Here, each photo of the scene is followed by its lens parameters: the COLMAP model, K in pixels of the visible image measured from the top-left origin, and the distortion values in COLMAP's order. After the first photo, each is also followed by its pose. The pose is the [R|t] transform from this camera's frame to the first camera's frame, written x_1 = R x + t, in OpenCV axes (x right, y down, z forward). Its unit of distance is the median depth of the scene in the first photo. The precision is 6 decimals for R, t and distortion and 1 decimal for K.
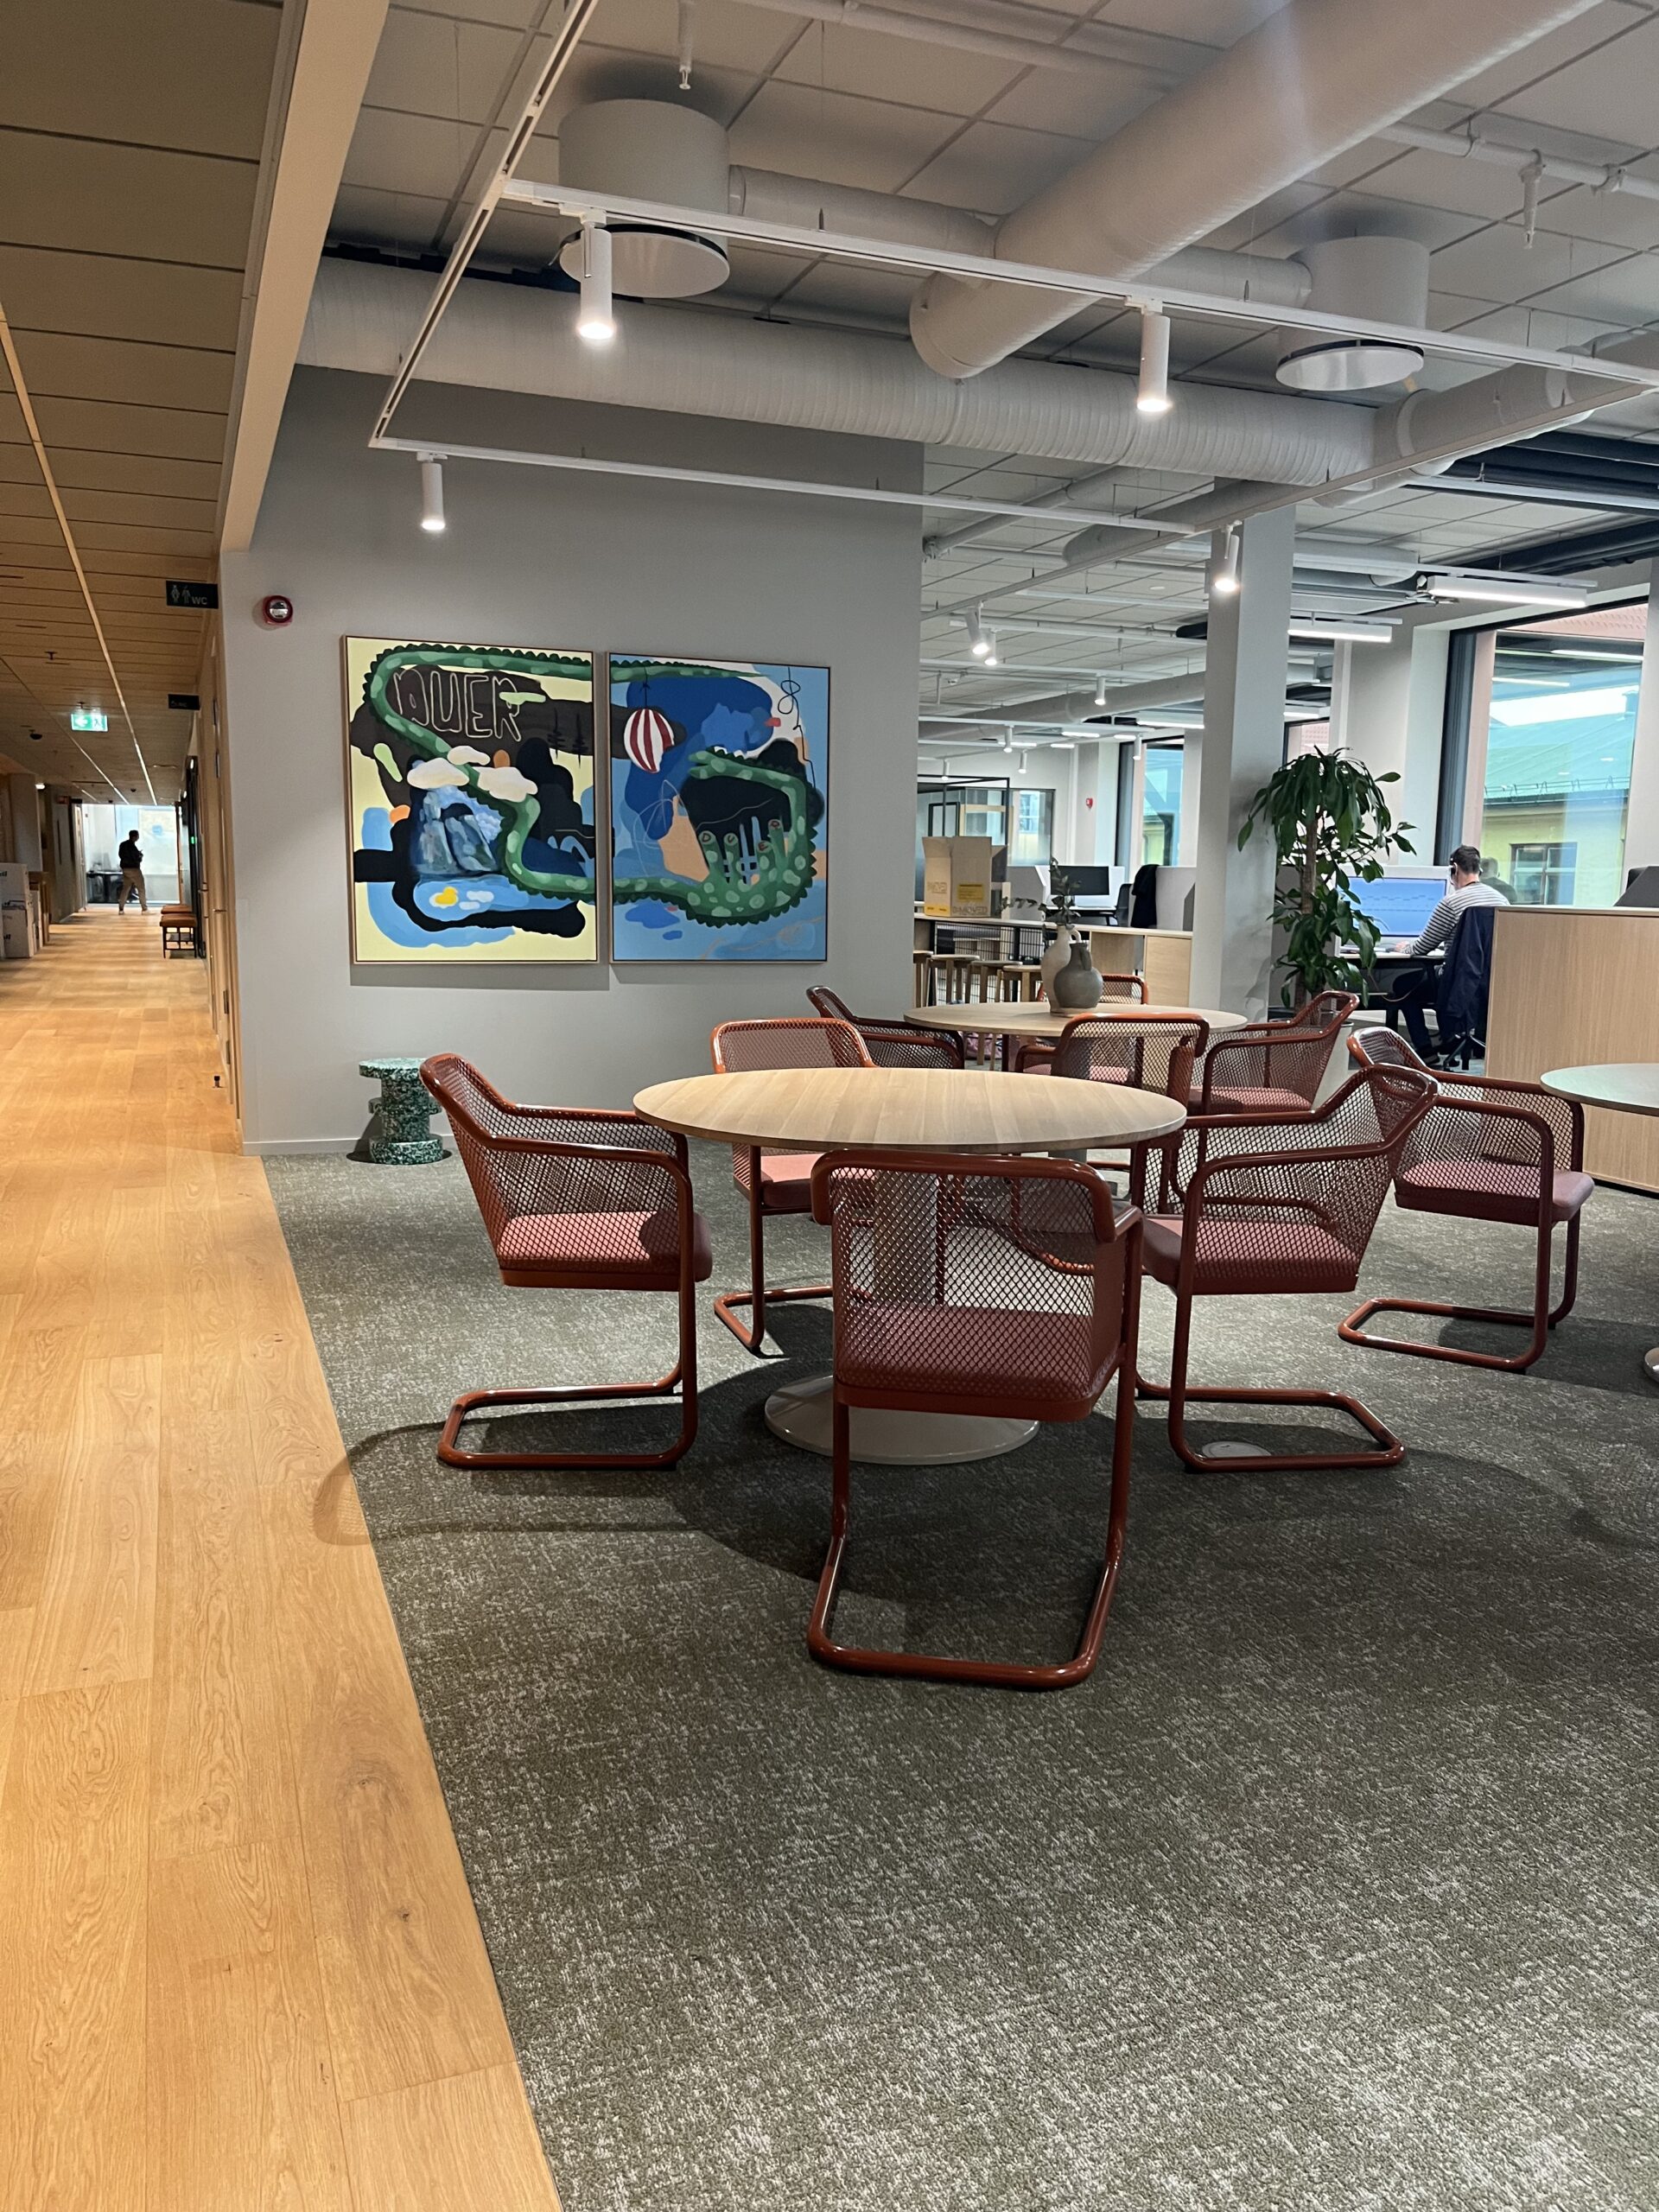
lens RADIAL K [[1683.0, 0, 830.6], [0, 1683.0, 1119.3], [0, 0, 1]] dist [0.031752, -0.022543]
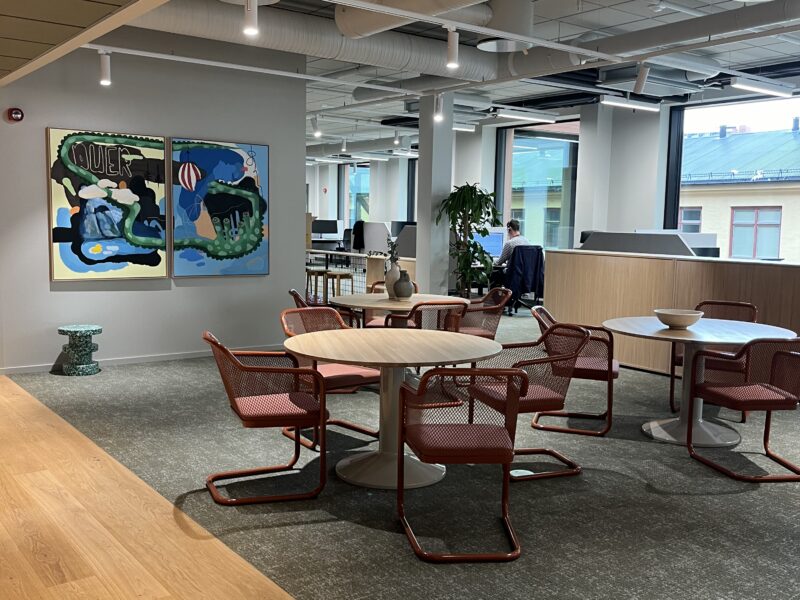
lens RADIAL K [[807.1, 0, 398.8], [0, 807.1, 299.8], [0, 0, 1]] dist [0.021546, 0.000000]
pose [[0.964353, -0.022683, 0.263646, -0.169368], [0.034166, 0.998653, -0.039052, -0.018804], [-0.262405, 0.046667, 0.963829, -0.108119]]
